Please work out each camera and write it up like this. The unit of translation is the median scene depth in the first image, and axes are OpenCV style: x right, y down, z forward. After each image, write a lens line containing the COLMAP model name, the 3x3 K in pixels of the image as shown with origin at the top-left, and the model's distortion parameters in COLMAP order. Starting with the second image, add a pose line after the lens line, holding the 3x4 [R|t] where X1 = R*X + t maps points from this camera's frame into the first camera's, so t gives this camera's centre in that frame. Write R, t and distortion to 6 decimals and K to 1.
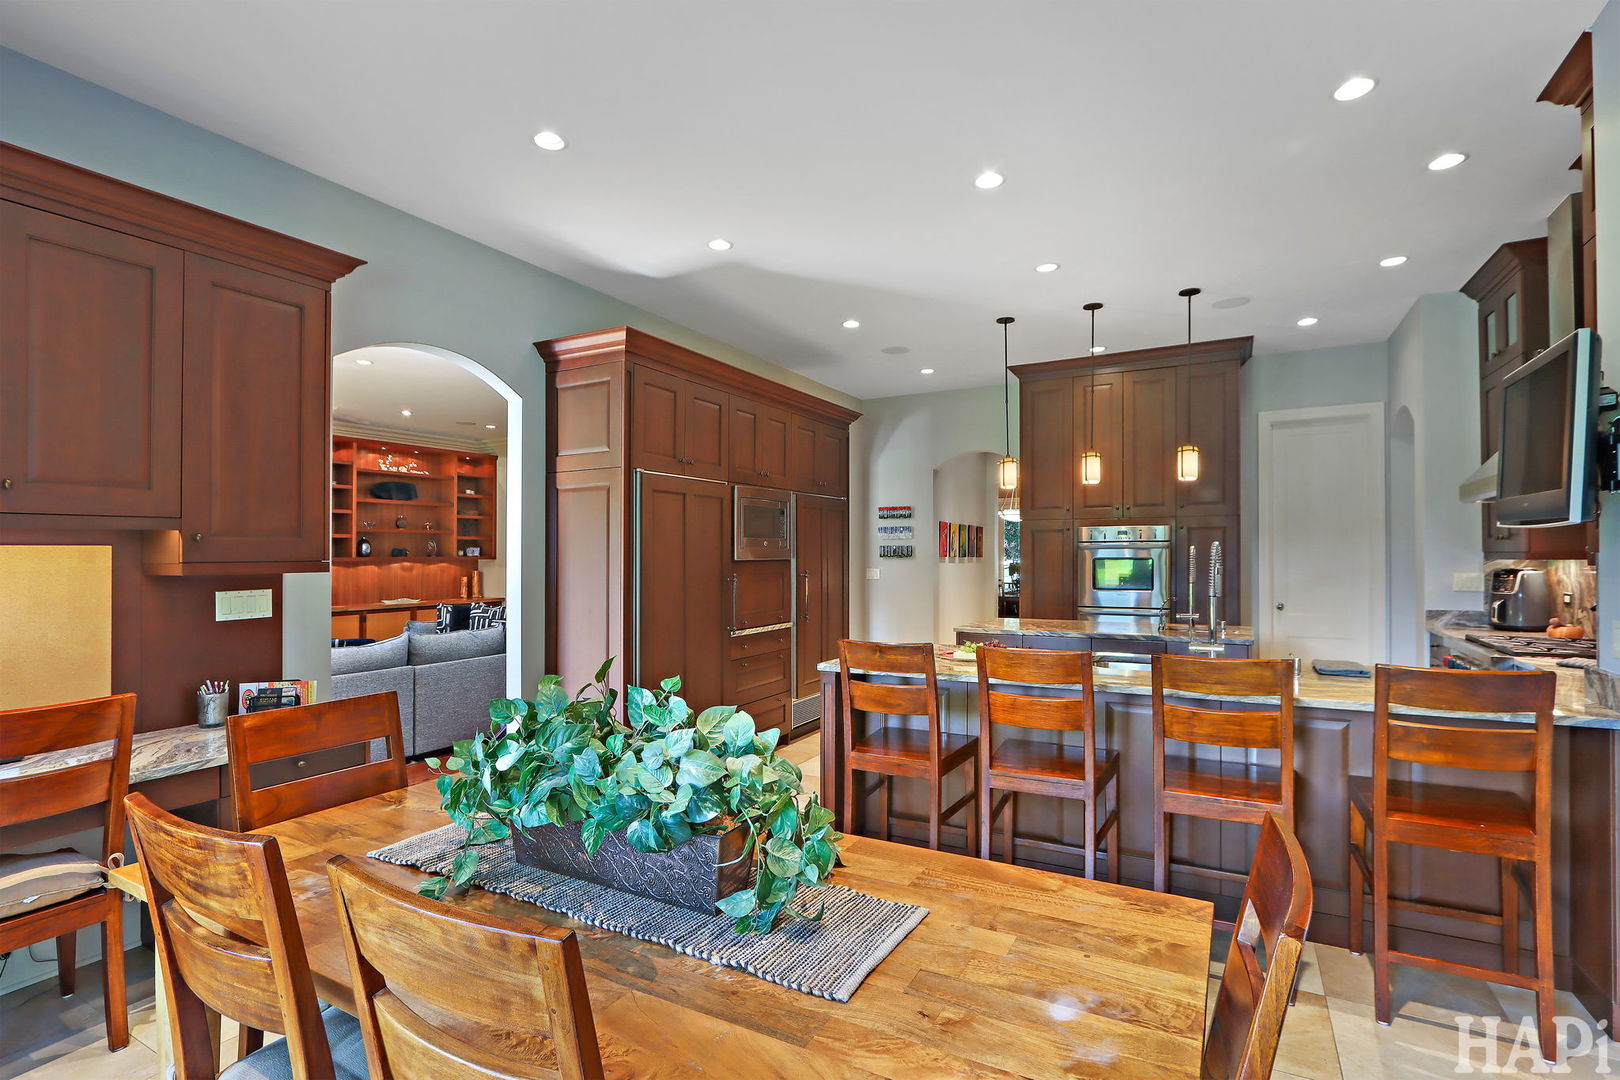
lens RADIAL K [[771.2, 0, 811.3], [0, 771.2, 563.9], [0, 0, 1]] dist [-0.014776, -0.000418]
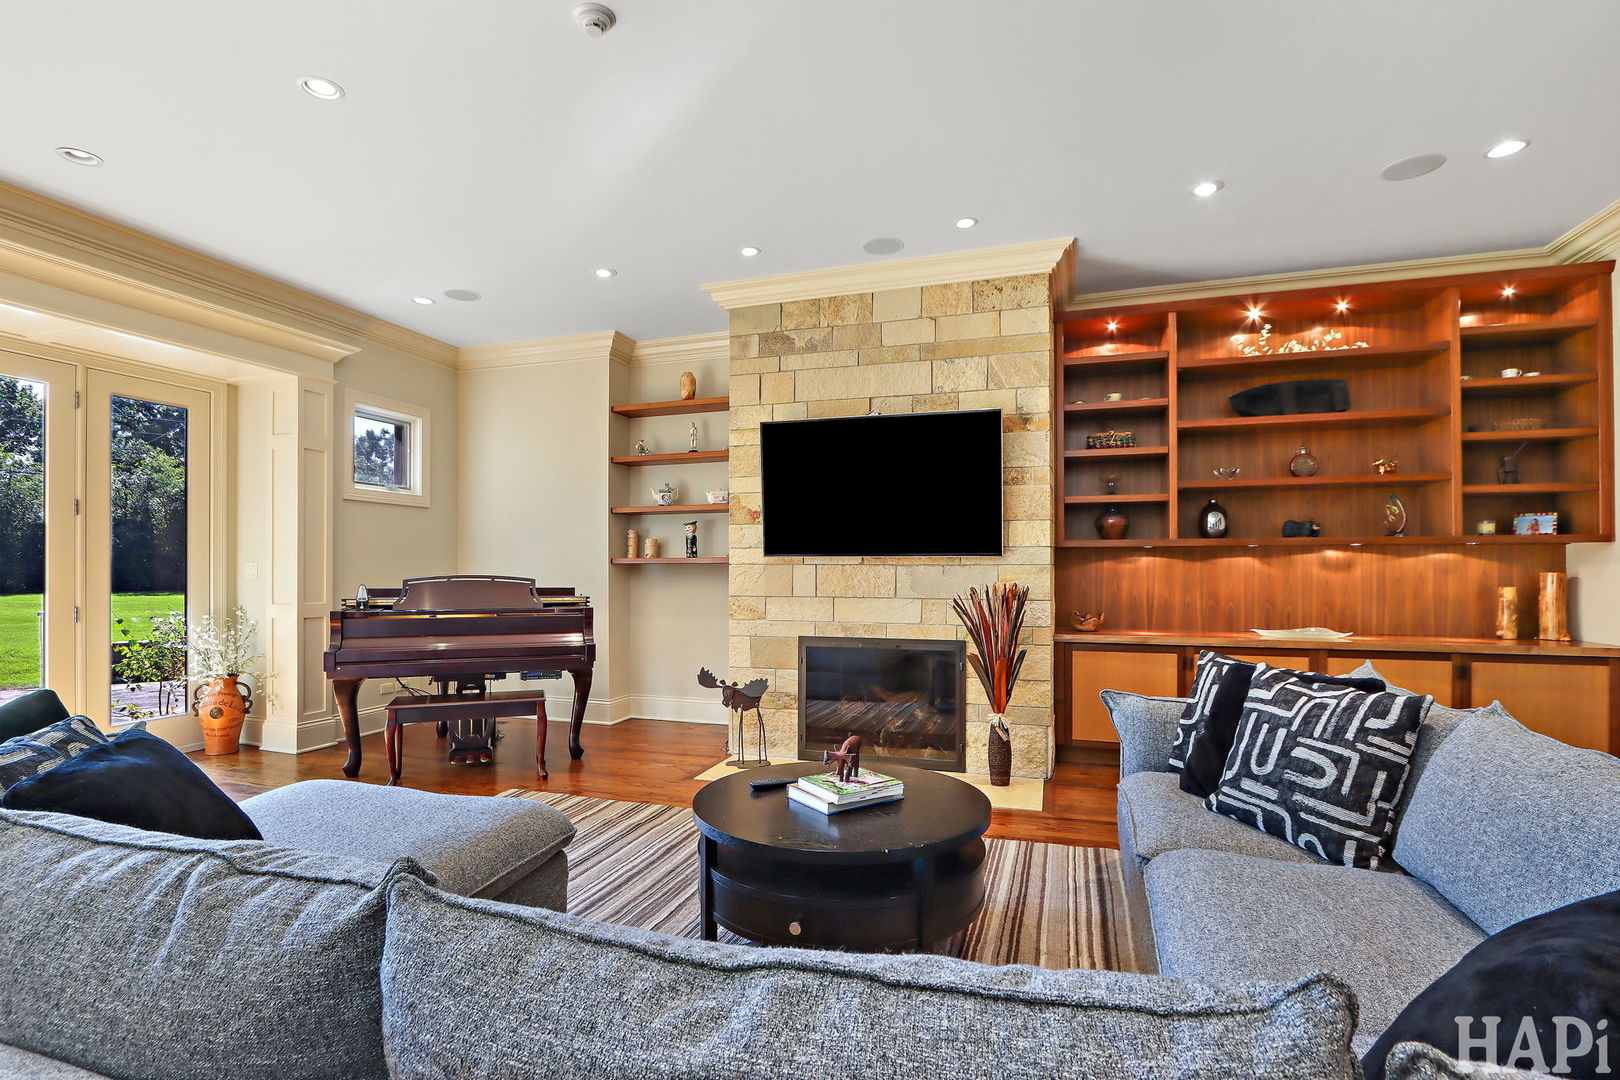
lens RADIAL K [[771.2, 0, 811.3], [0, 771.2, 563.9], [0, 0, 1]] dist [-0.014776, -0.000418]
pose [[0.182512, -0.001802, -0.983202, -0.130764], [-0.005699, 0.999980, -0.002891, 0.008563], [0.983187, 0.006131, 0.182498, 0.596435]]
